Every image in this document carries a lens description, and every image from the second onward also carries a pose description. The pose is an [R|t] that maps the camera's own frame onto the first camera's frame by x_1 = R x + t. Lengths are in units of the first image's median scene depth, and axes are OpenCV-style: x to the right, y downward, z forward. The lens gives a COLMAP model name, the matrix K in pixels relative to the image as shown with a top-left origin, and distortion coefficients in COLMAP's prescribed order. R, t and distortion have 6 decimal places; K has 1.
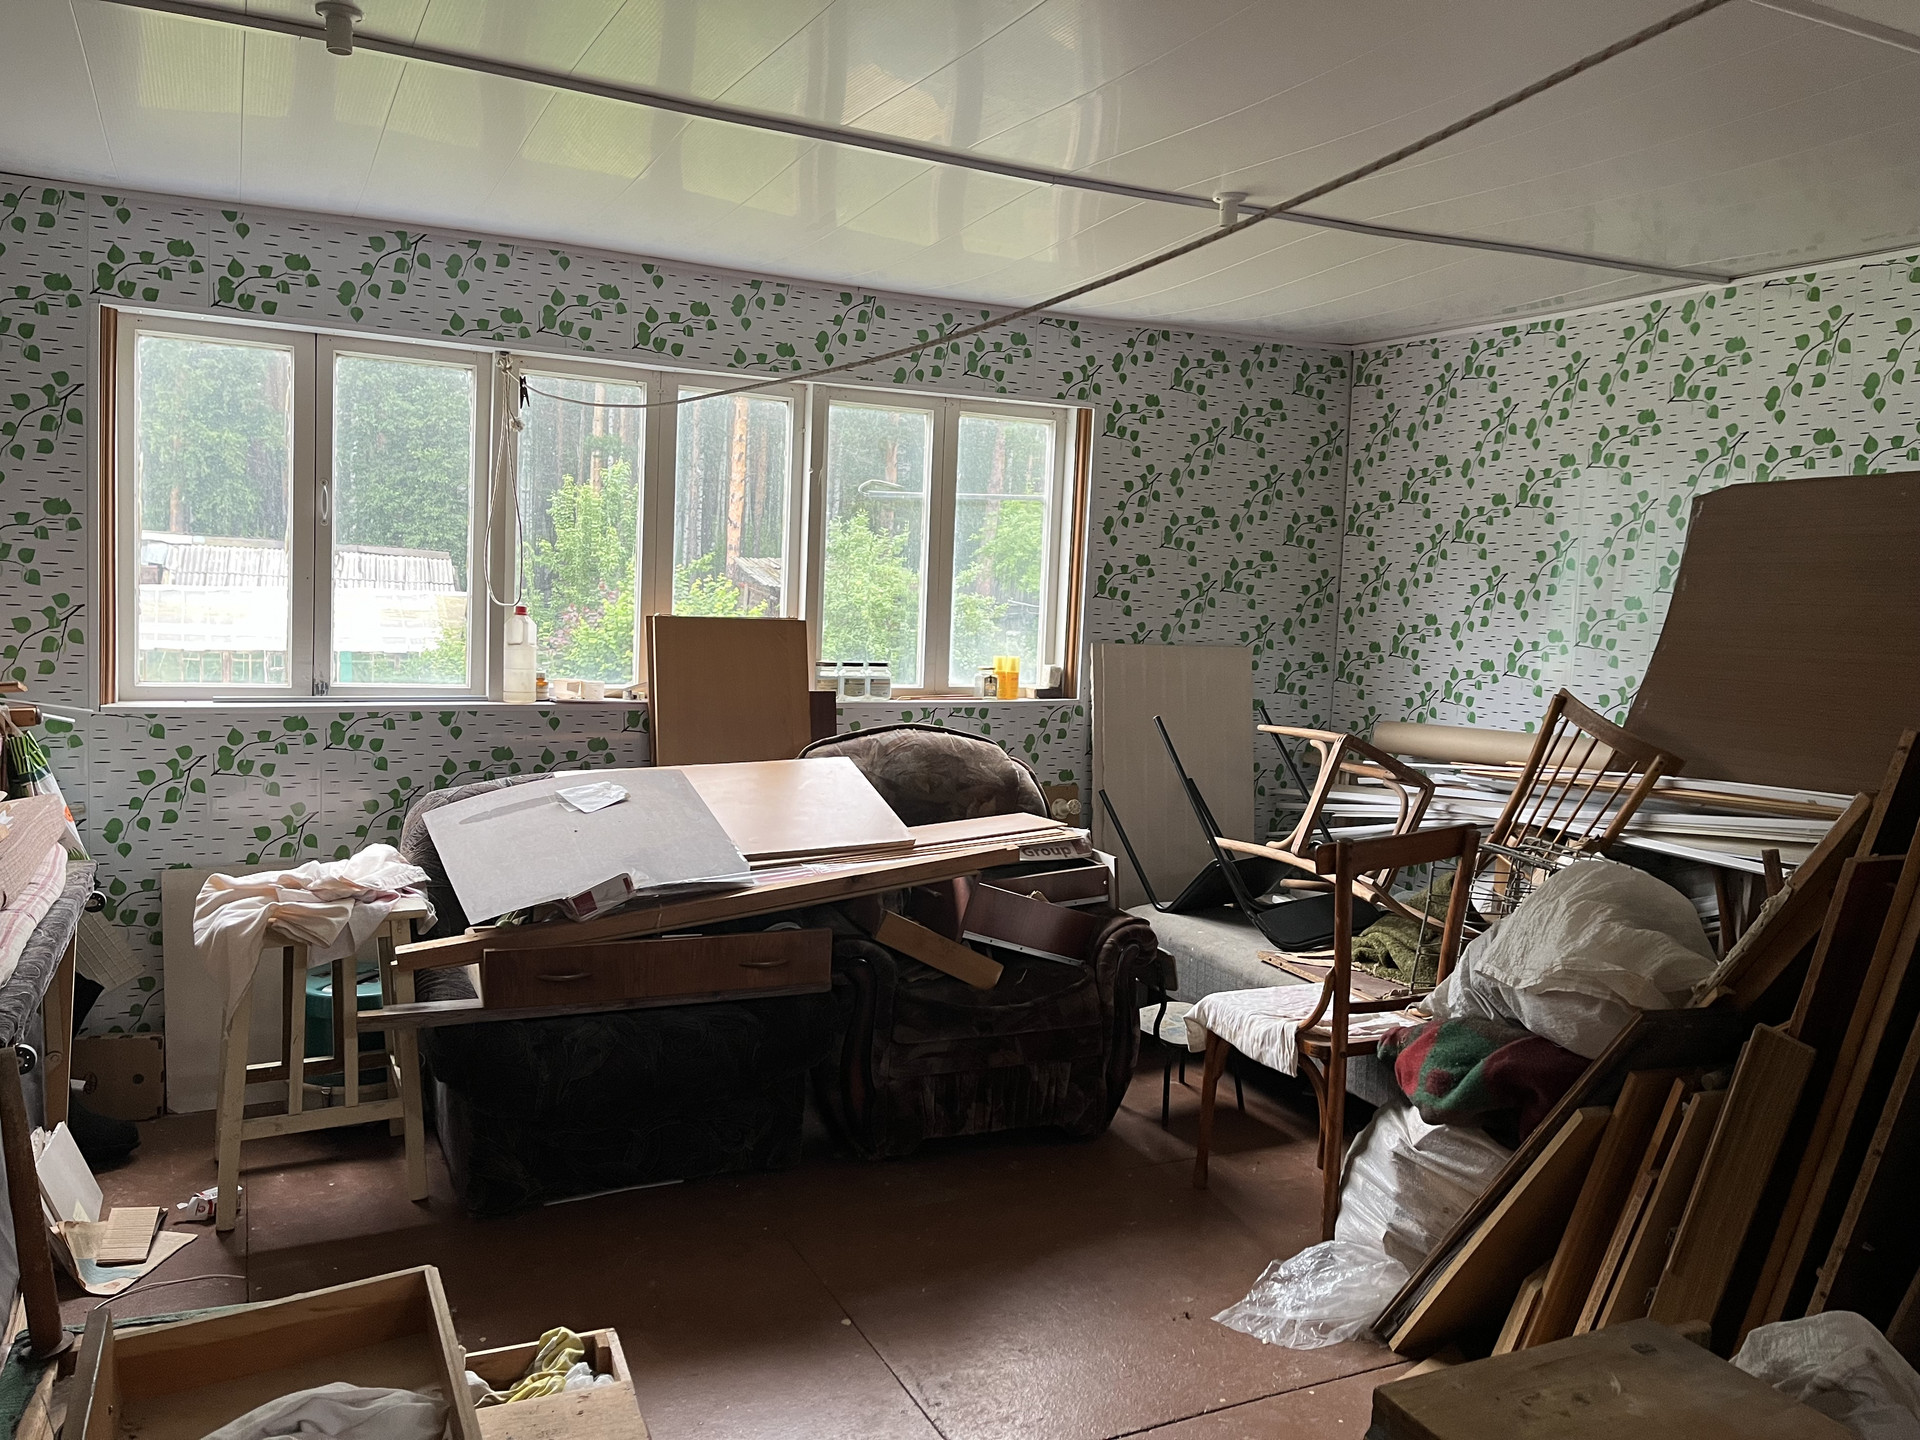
lens RADIAL K [[1457.4, 0, 976.8], [0, 1457.4, 719.8], [0, 0, 1]] dist [0.068073, -0.075359]
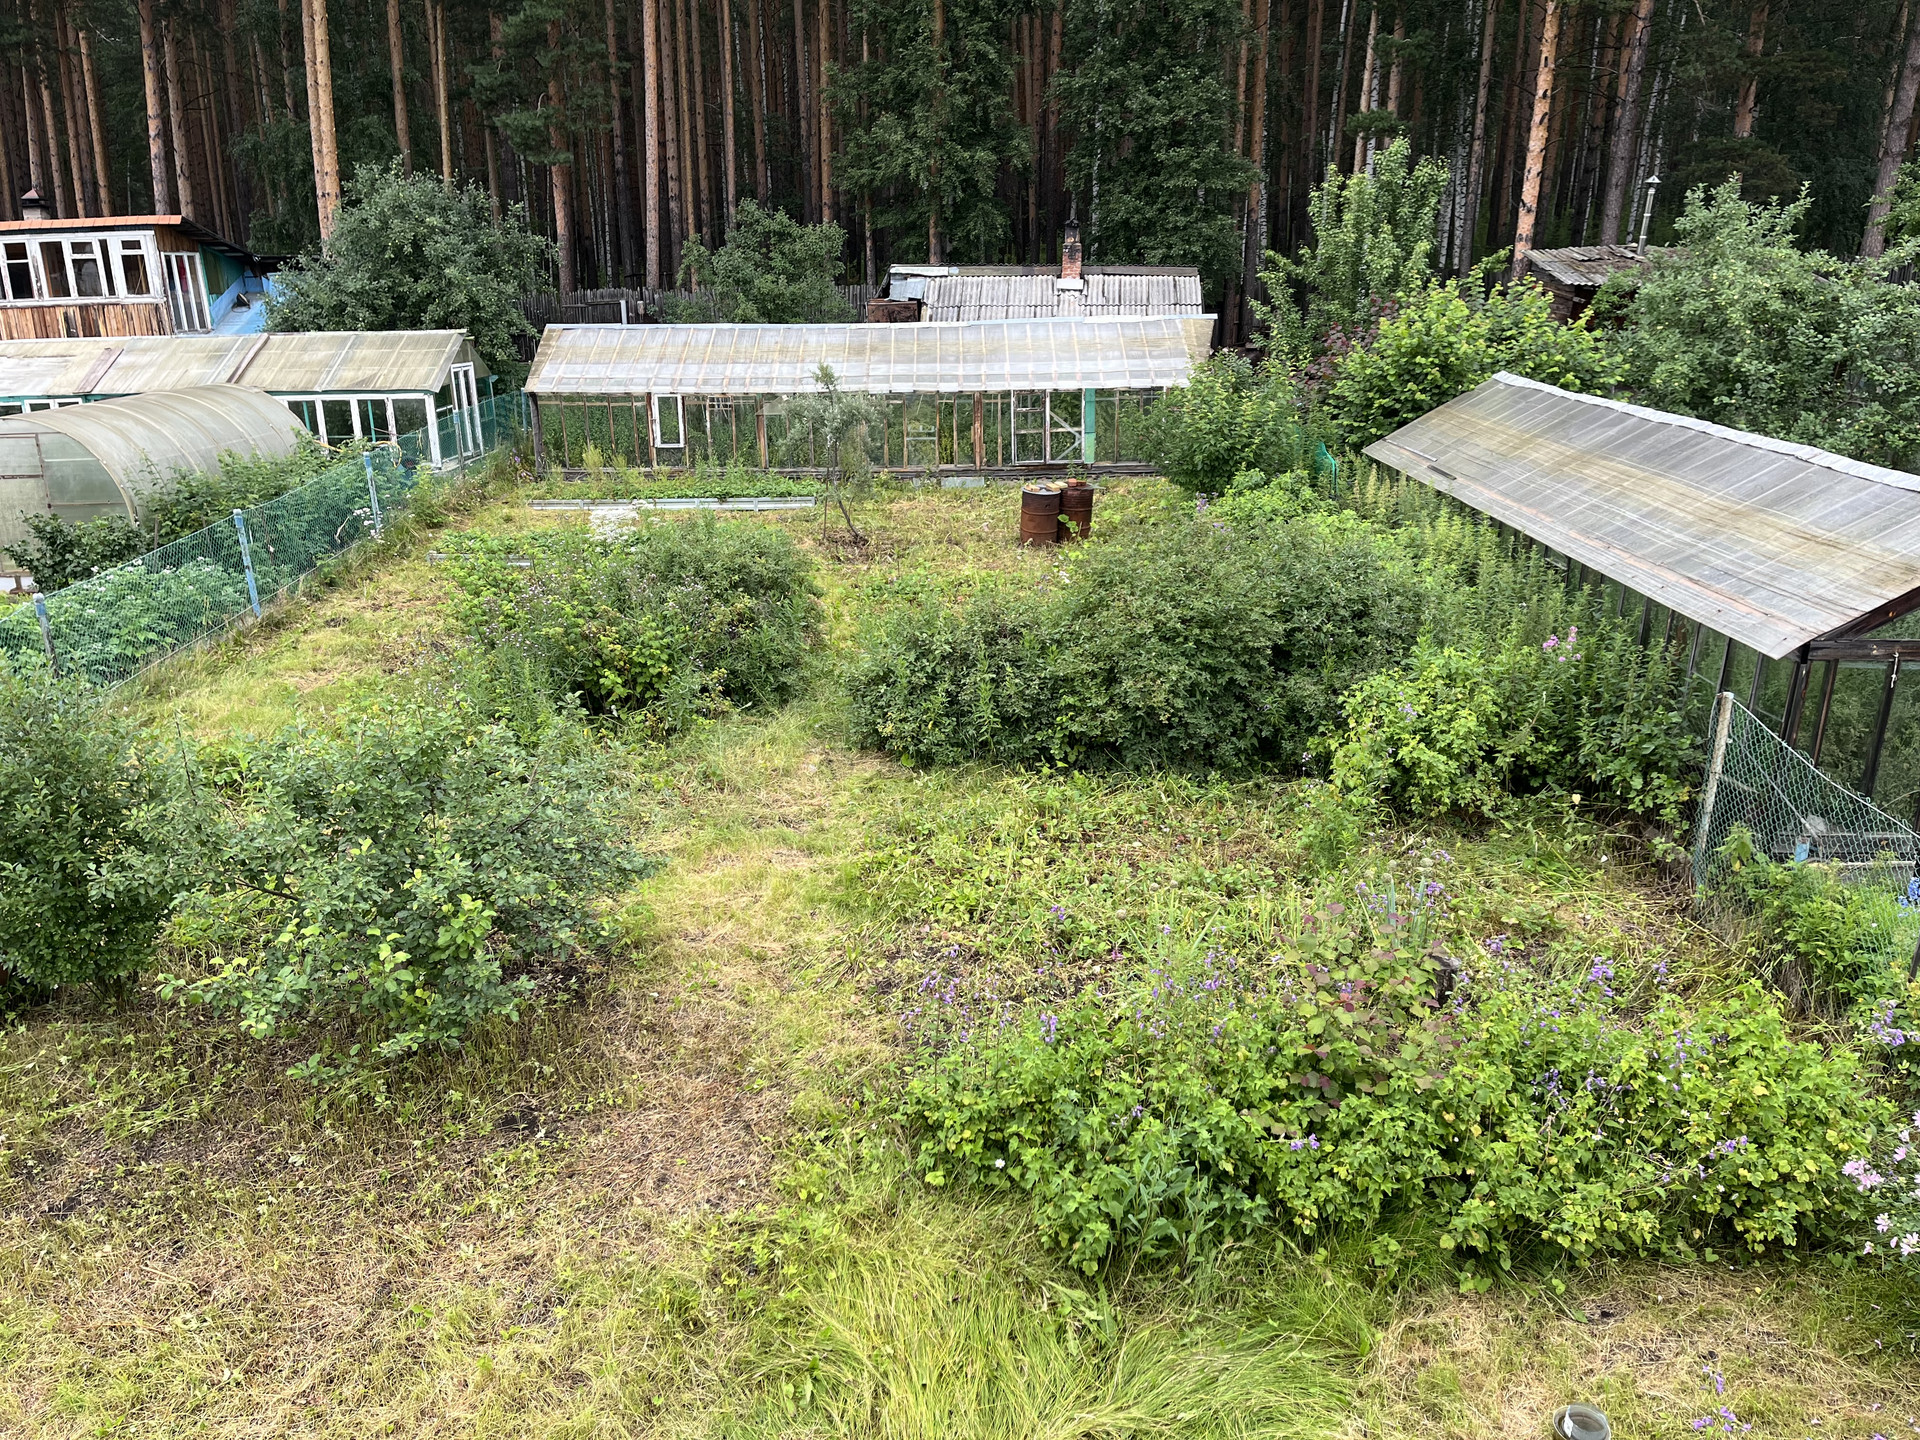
lens RADIAL K [[1457.4, 0, 964.9], [0, 1457.4, 710.5], [0, 0, 1]] dist [0.068073, -0.075359]
pose [[0.885711, 0.079917, -0.457306, -0.486876], [0.007704, 0.982406, 0.186601, -0.156247], [0.464173, -0.168797, 0.869512, 1.017128]]
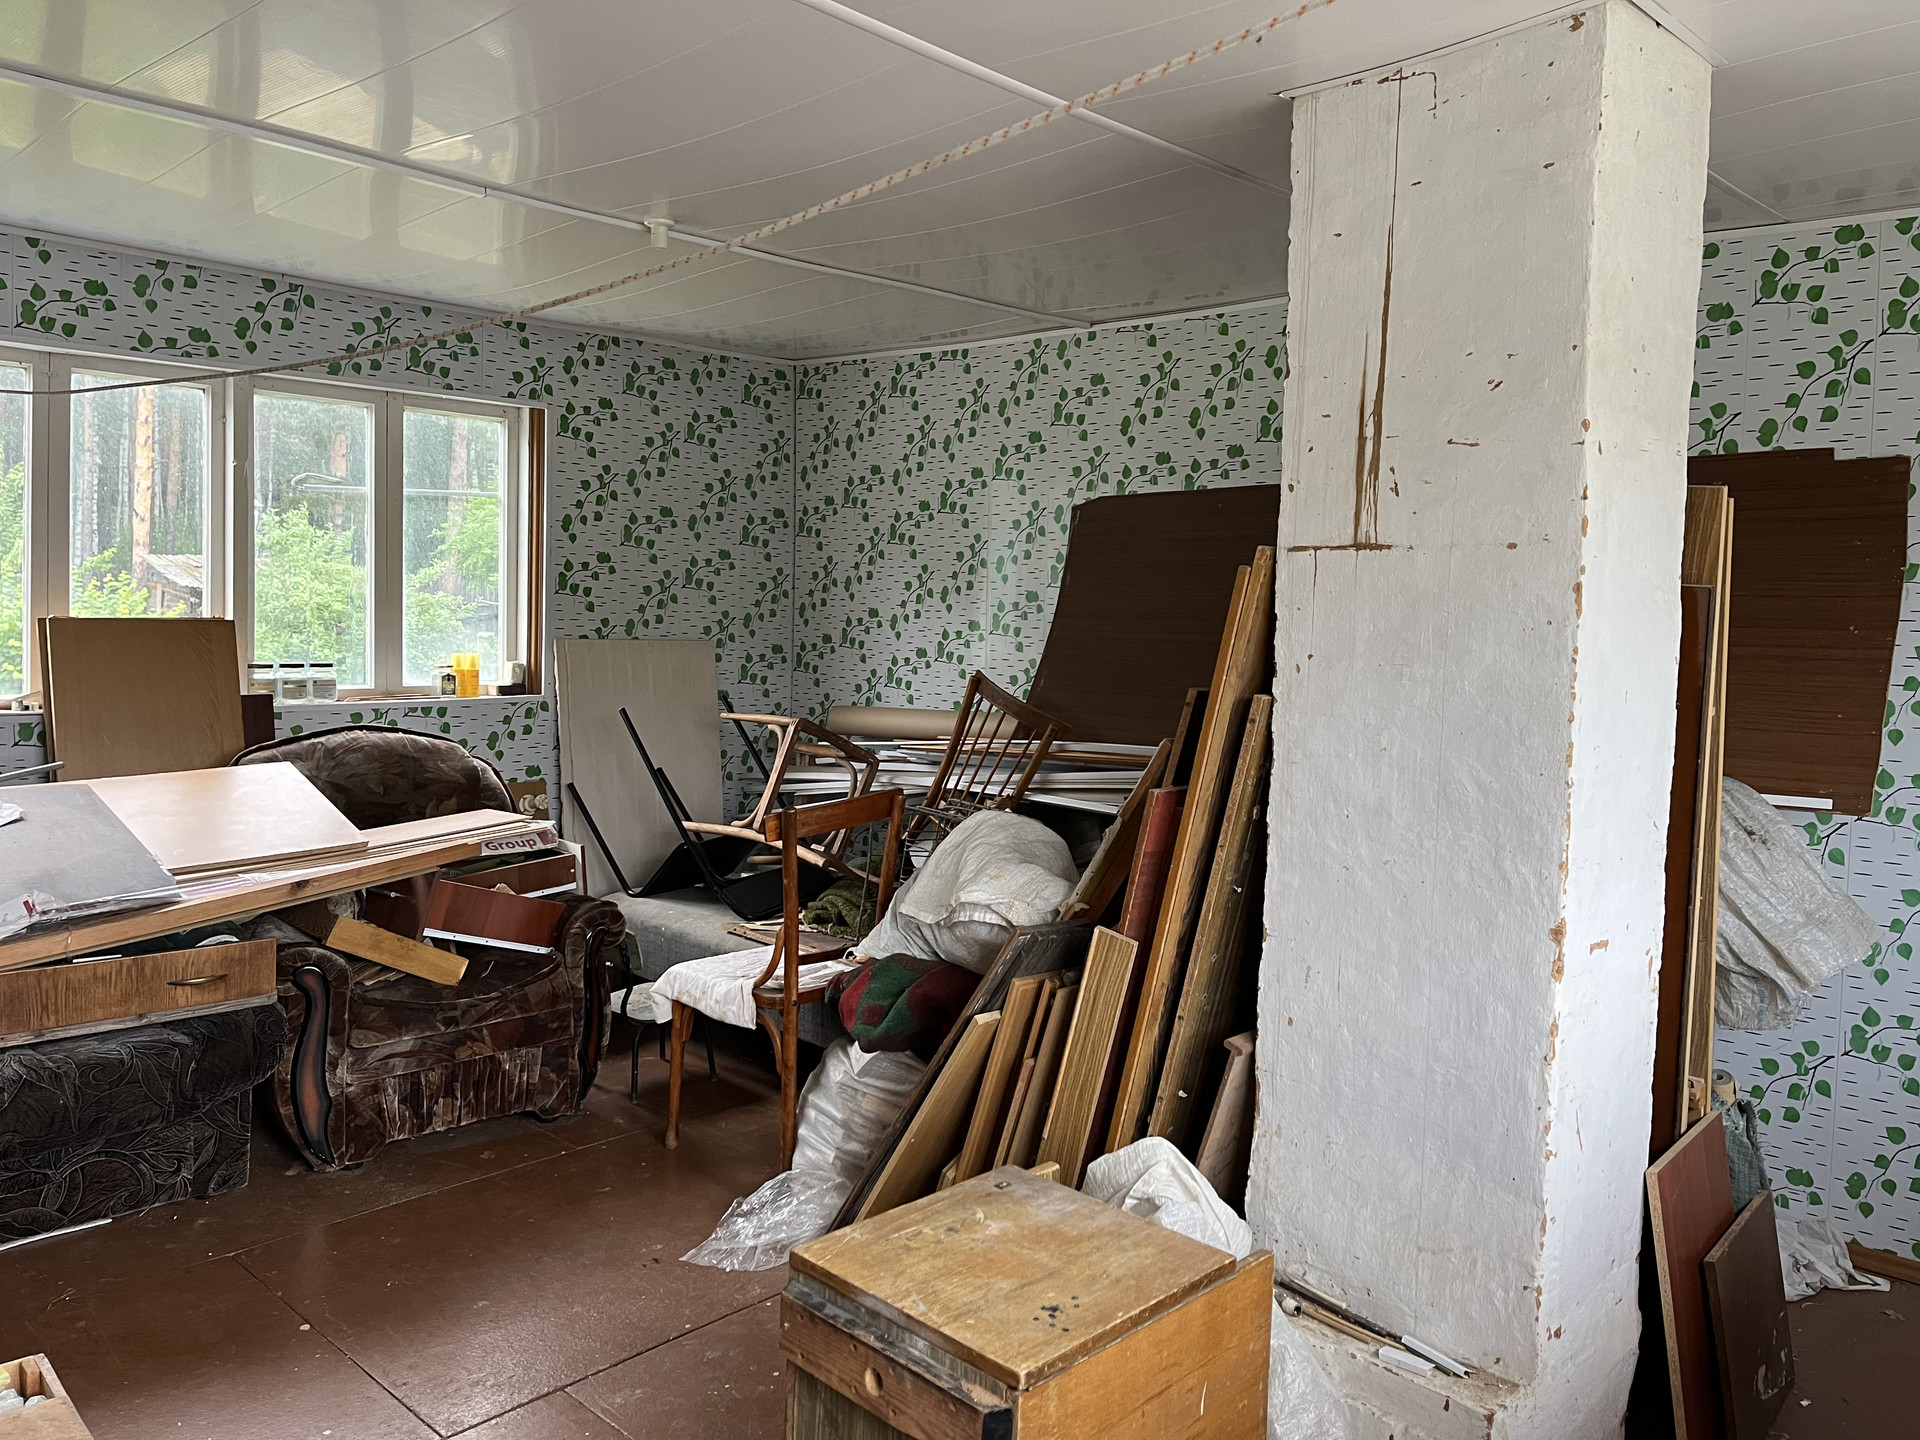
lens RADIAL K [[1457.4, 0, 985.4], [0, 1457.4, 704.2], [0, 0, 1]] dist [0.068073, -0.075359]
pose [[0.938427, -0.034916, 0.343708, 0.009194], [0.038252, 0.999264, -0.002928, 0.008015], [-0.343353, 0.015895, 0.939072, -0.067837]]
